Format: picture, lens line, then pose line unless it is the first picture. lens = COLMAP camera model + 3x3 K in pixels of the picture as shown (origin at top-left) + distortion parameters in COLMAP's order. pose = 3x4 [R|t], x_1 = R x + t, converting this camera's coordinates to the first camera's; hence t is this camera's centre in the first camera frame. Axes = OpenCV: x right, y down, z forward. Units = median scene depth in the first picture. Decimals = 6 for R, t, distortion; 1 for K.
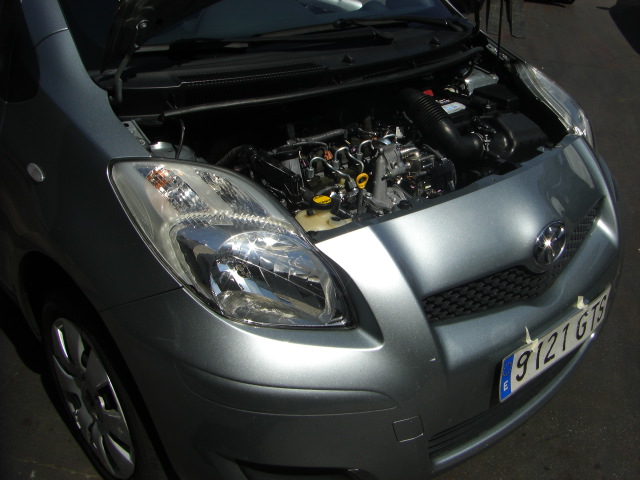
lens RADIAL K [[723.8, 0, 365.6], [0, 723.8, 214.3], [0, 0, 1]] dist [-0.176718, 0.166816]
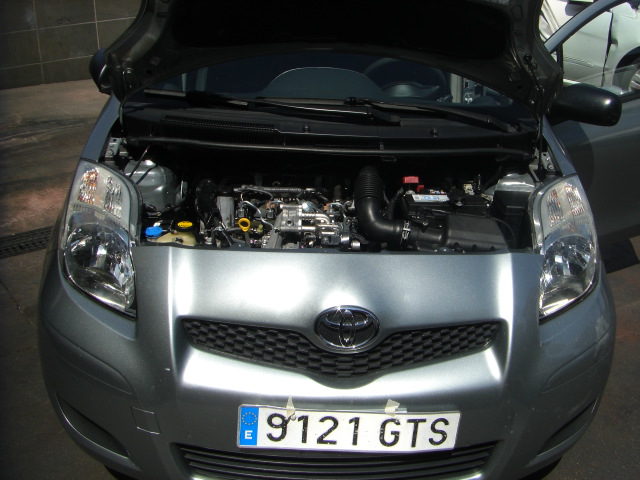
lens RADIAL K [[723.8, 0, 365.6], [0, 723.8, 214.3], [0, 0, 1]] dist [-0.176718, 0.166816]
pose [[0.761829, 0.218802, -0.609706, 0.844292], [-0.301445, 0.952851, -0.034711, -0.080029], [0.573365, 0.210237, 0.791867, 0.189539]]
